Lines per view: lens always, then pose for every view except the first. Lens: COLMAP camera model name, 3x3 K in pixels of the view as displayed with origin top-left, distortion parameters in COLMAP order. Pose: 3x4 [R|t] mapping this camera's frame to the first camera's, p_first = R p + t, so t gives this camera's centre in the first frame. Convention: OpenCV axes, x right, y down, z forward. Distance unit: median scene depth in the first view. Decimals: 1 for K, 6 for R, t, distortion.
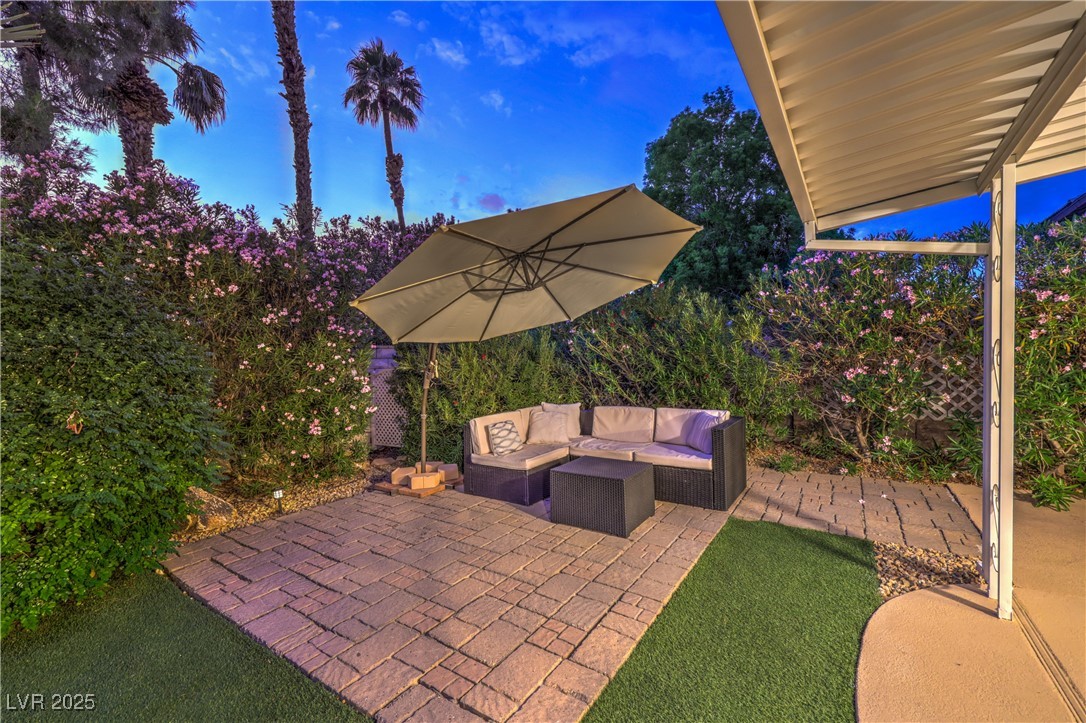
lens RADIAL K [[417.8, 0, 543.0], [0, 417.8, 361.5], [0, 0, 1]] dist [0.000824, 0.000025]
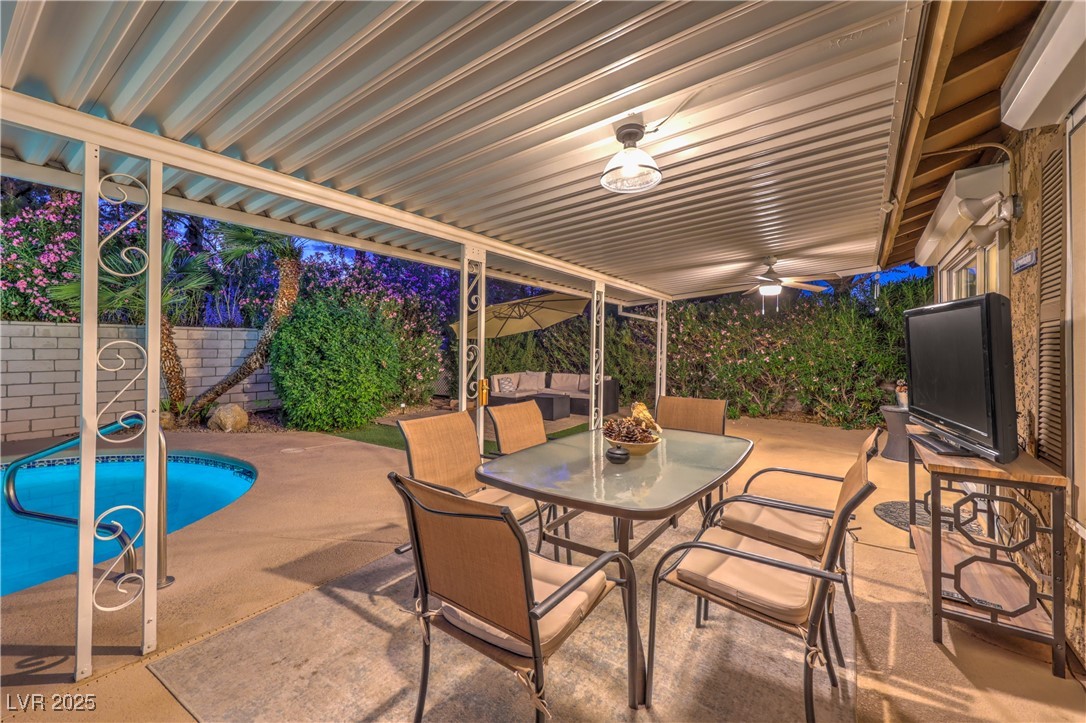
lens RADIAL K [[425.3, 0, 548.7], [0, 425.3, 350.7], [0, 0, 1]] dist [0.000488, 0.000020]
pose [[0.999082, 0.040447, 0.014146, 0.071127], [-0.040622, 0.999099, 0.012257, -0.022052], [-0.013637, -0.012821, 0.999825, -0.987180]]
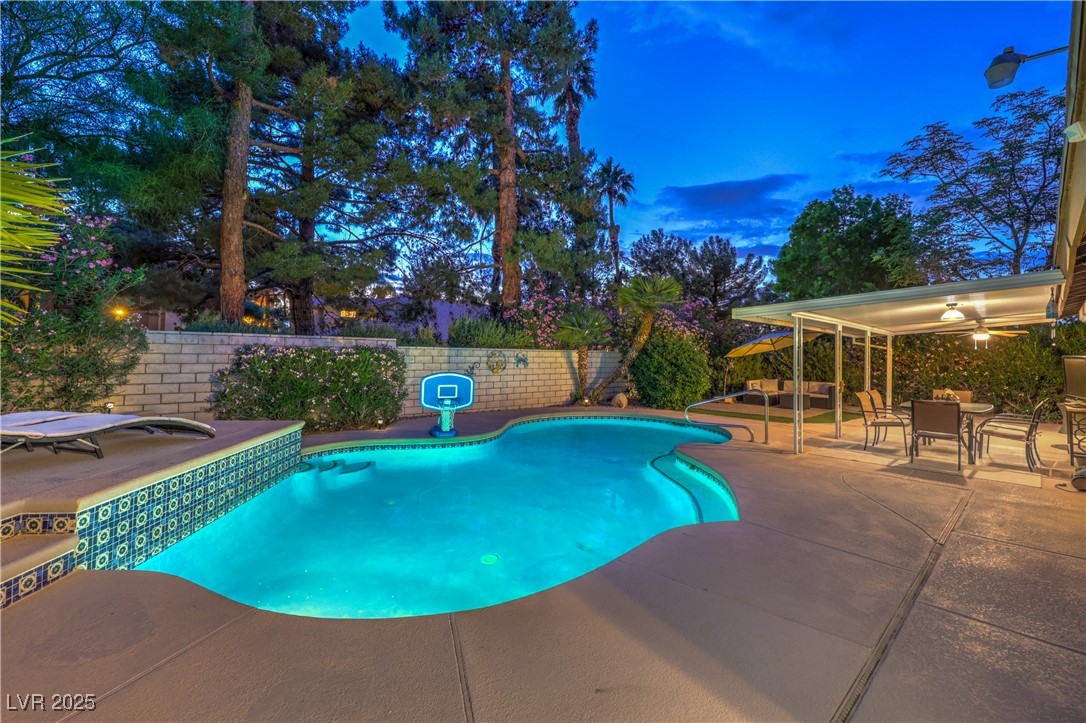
lens RADIAL K [[440.1, 0, 538.5], [0, 440.1, 346.3], [0, 0, 1]] dist [0.001085, 0.000058]
pose [[0.977132, 0.043356, -0.208167, -0.891130], [-0.045725, 0.998932, -0.006579, -0.030266], [0.207660, 0.015947, 0.978071, -2.281209]]
